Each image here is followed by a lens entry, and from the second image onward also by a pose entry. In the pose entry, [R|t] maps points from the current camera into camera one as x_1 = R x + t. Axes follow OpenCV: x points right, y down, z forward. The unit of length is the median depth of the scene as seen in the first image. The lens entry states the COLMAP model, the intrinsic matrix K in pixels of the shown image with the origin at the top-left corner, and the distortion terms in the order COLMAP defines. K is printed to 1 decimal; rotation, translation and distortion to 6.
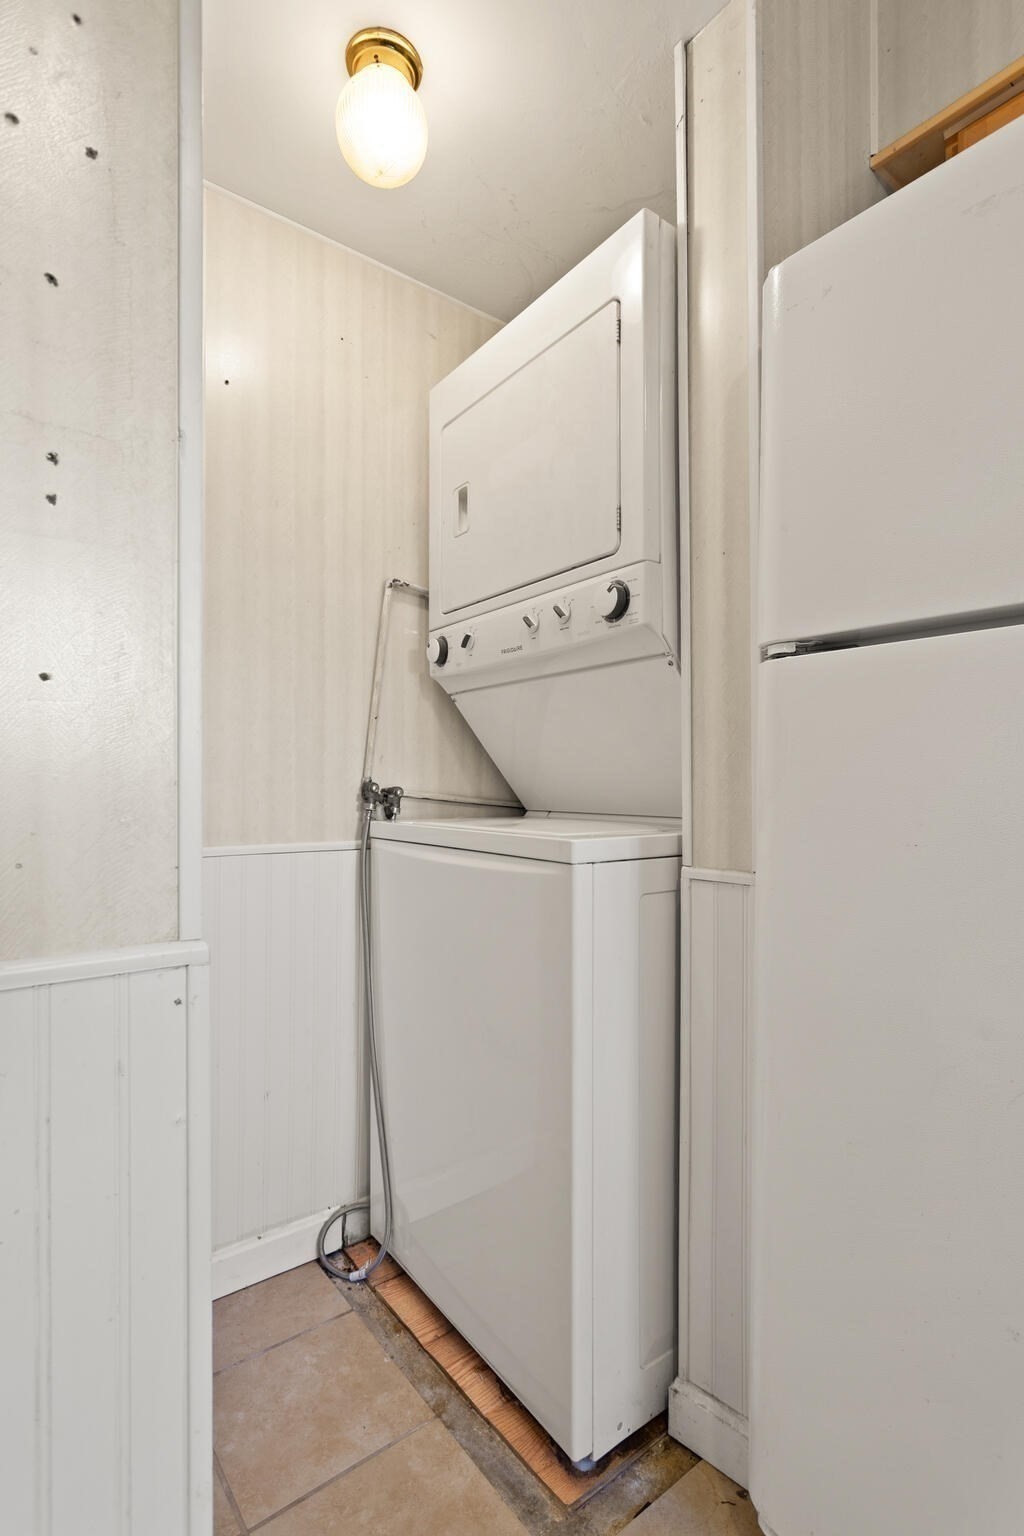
lens RADIAL K [[745.7, 0, 512.5], [0, 745.7, 777.5], [0, 0, 1]] dist [-0.000052, 0.001831]
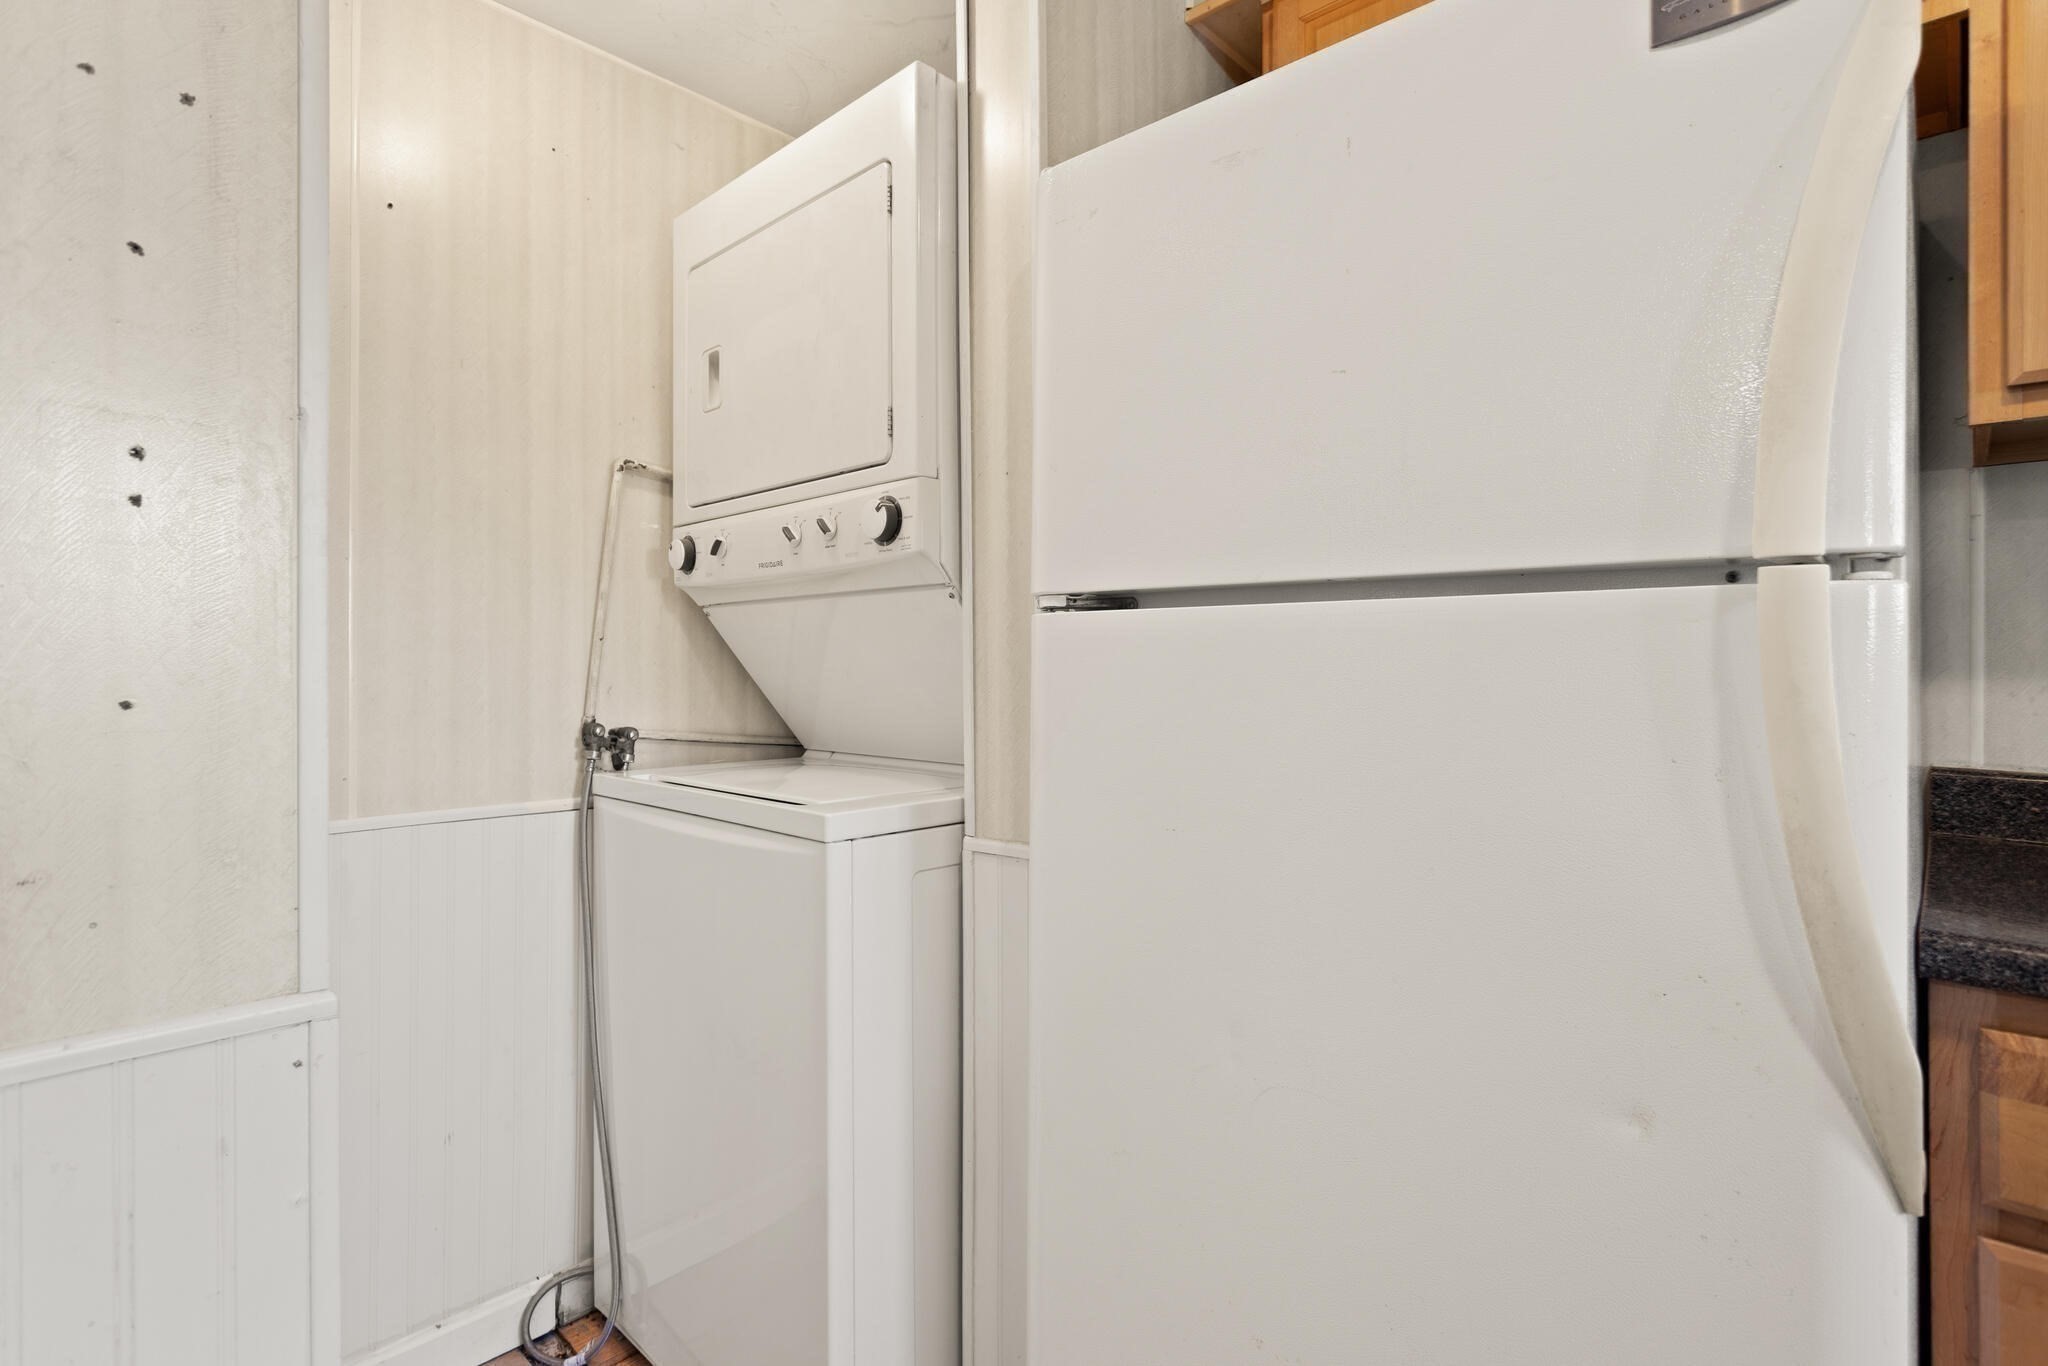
lens RADIAL K [[994.2, 0, 981.6], [0, 994.2, 666.2], [0, 0, 1]] dist [-0.000052, 0.001831]
pose [[0.988217, -0.001949, 0.153048, 0.072867], [0.002400, 0.999993, -0.002763, -0.070360], [-0.153041, 0.003098, 0.988215, -0.121048]]
